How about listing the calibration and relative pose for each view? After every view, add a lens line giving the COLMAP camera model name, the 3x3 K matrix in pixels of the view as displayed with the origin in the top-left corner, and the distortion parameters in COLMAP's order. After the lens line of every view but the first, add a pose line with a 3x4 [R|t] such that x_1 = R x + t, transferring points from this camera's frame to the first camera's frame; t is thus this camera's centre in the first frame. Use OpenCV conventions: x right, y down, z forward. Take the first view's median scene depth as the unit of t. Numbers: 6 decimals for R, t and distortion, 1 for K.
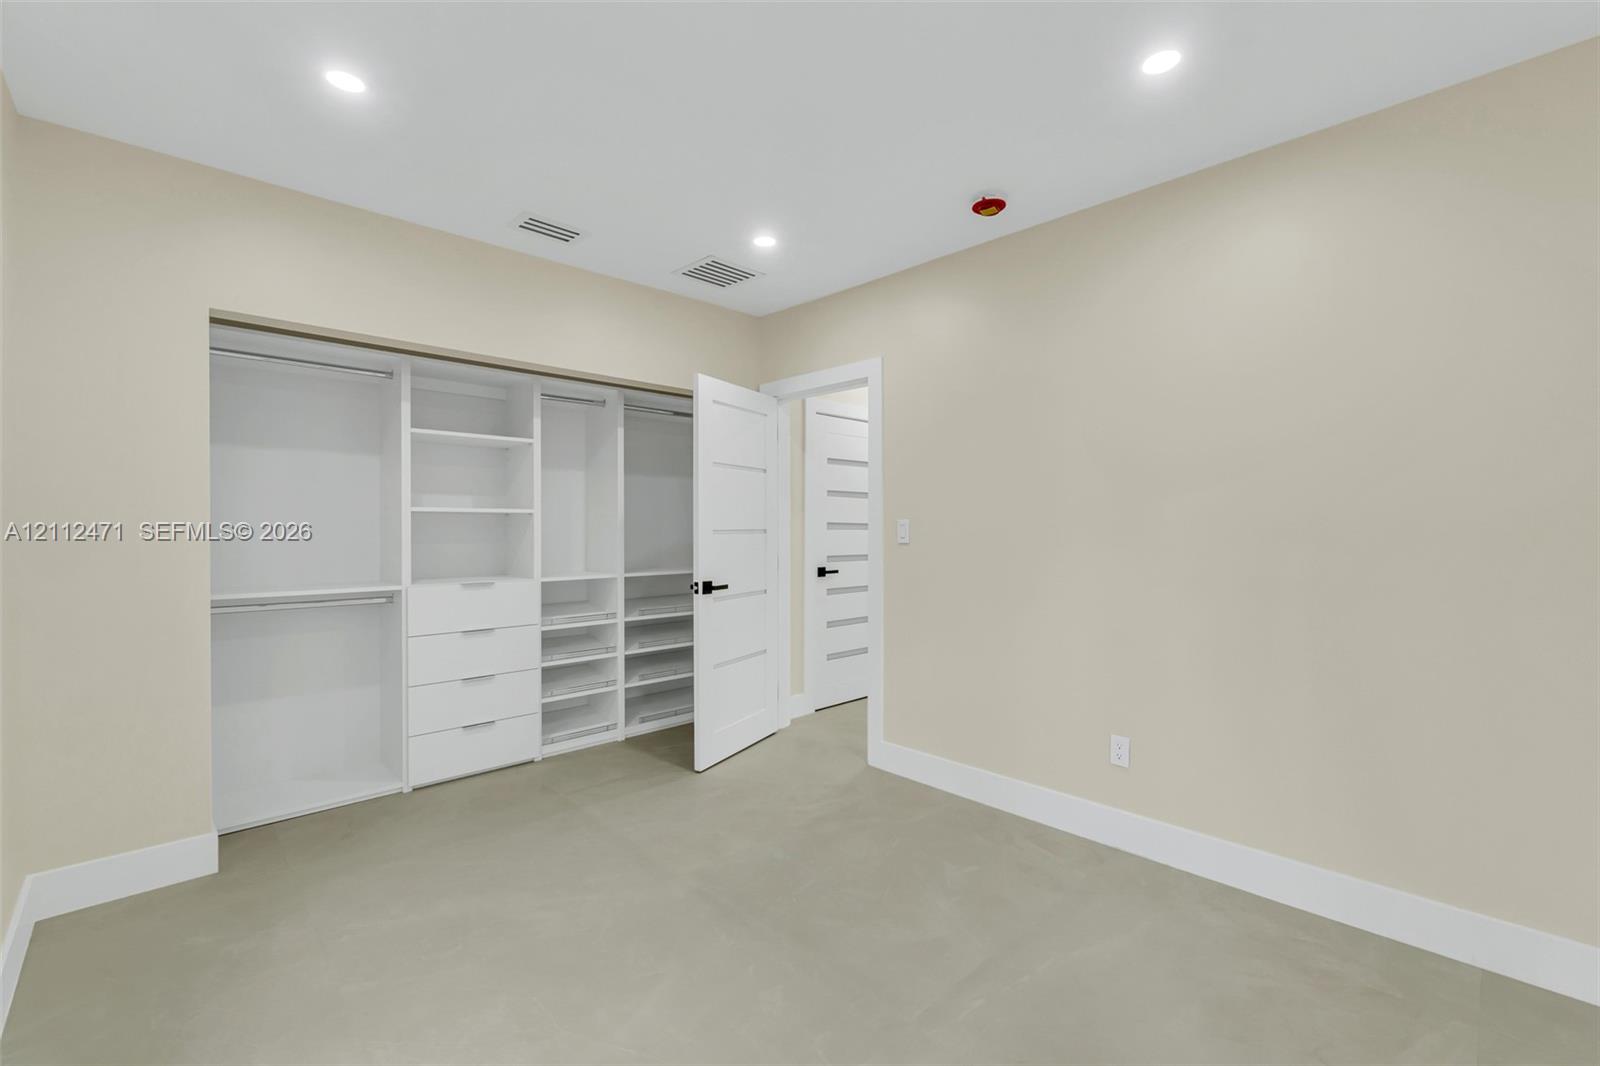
lens RADIAL K [[650.8, 0, 804.2], [0, 650.8, 529.8], [0, 0, 1]] dist [-0.035677, -0.000297]
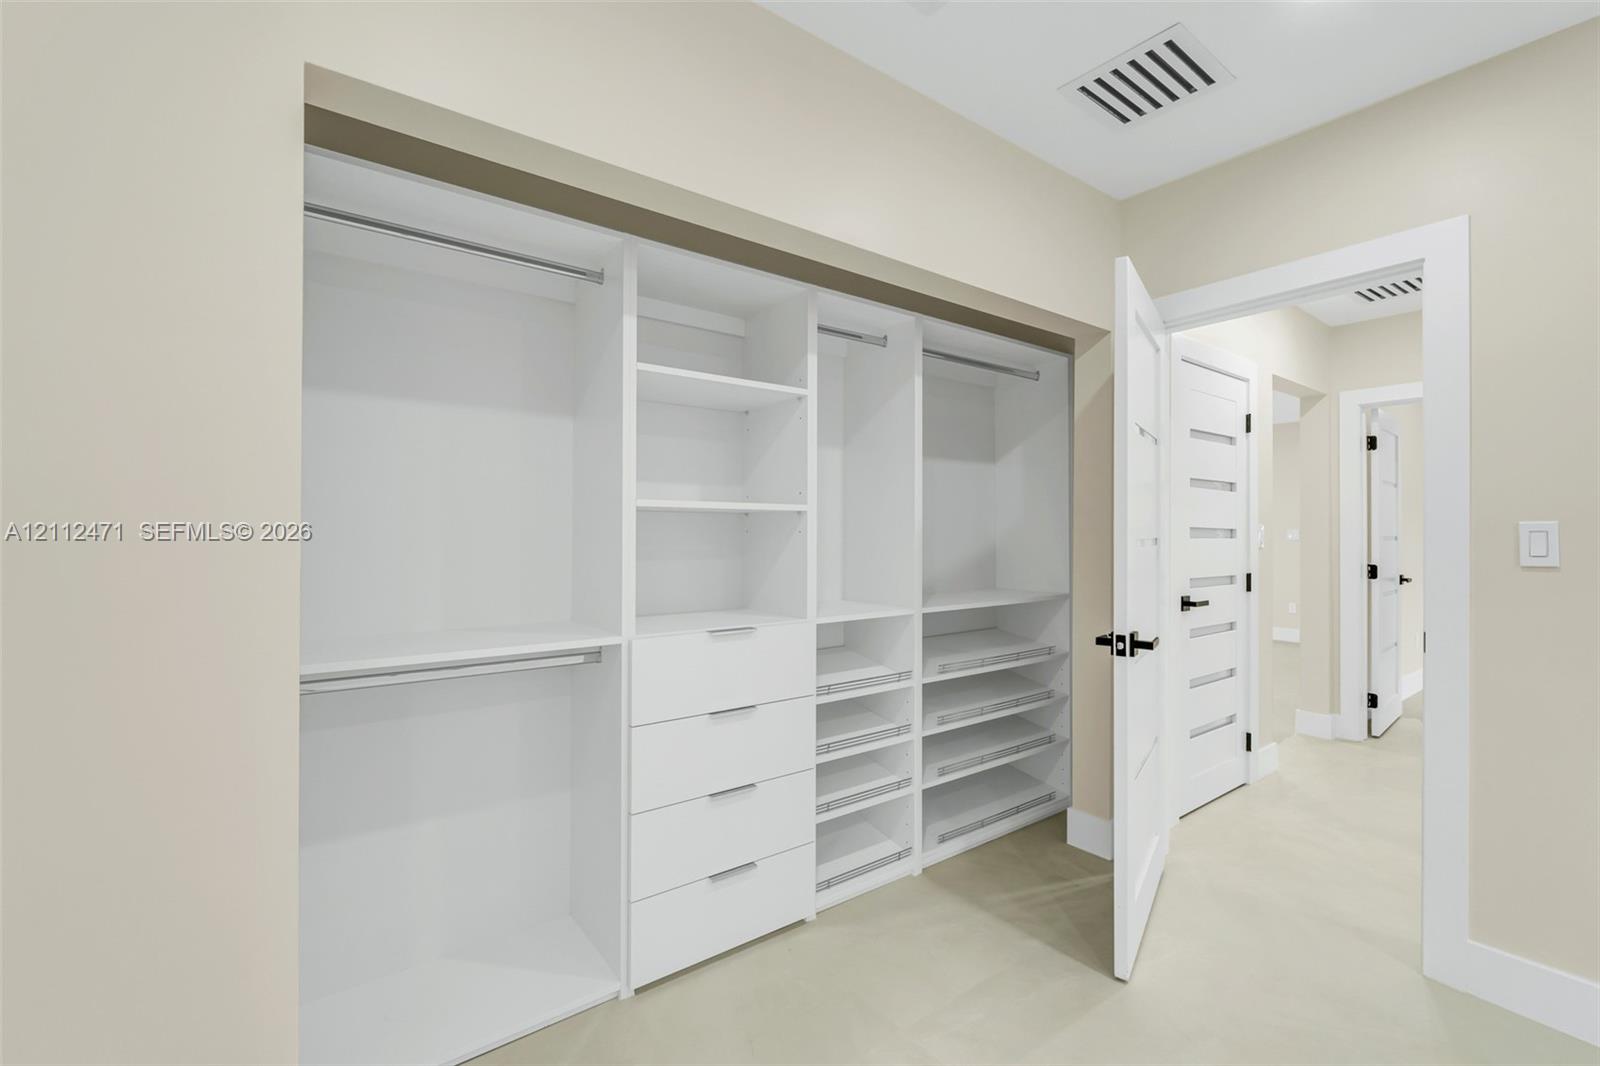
lens RADIAL K [[683.3, 0, 807.6], [0, 683.3, 531.0], [0, 0, 1]] dist [-0.002632, -0.000126]
pose [[0.991234, 0.002502, -0.132092, -0.332389], [-0.003145, 0.999984, -0.004661, -0.003809], [0.132078, 0.005035, 0.991226, 0.361633]]
